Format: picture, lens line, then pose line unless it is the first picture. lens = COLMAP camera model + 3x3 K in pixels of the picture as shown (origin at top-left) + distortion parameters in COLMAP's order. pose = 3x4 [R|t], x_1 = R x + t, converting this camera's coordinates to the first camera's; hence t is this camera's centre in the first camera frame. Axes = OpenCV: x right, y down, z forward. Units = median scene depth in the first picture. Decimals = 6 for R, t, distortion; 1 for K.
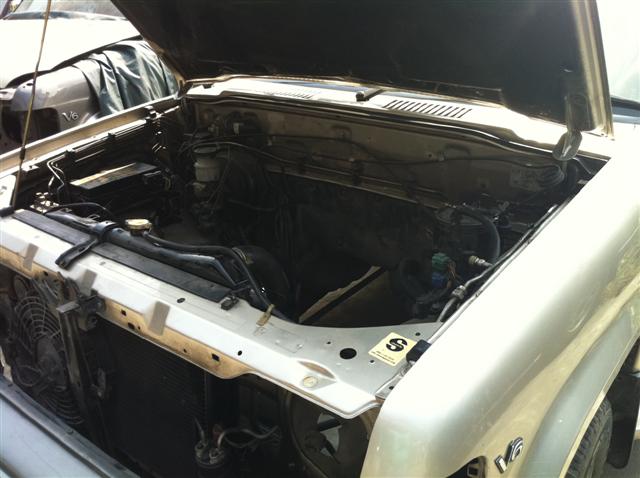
lens RADIAL K [[621.4, 0, 320.0], [0, 621.4, 239.0], [0, 0, 1]] dist [0.106106, -0.351558]
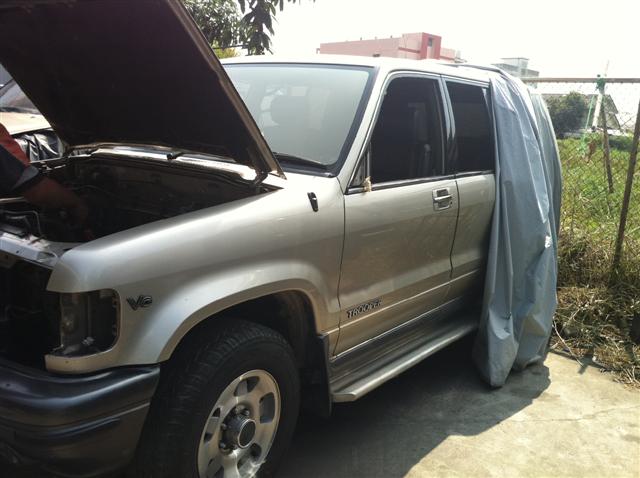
lens RADIAL K [[621.4, 0, 320.0], [0, 621.4, 239.0], [0, 0, 1]] dist [0.106106, -0.351558]
pose [[0.997141, 0.067068, 0.034821, 0.326922], [-0.058685, 0.977555, -0.202341, 0.216230], [-0.047610, 0.199719, 0.978696, -0.405252]]
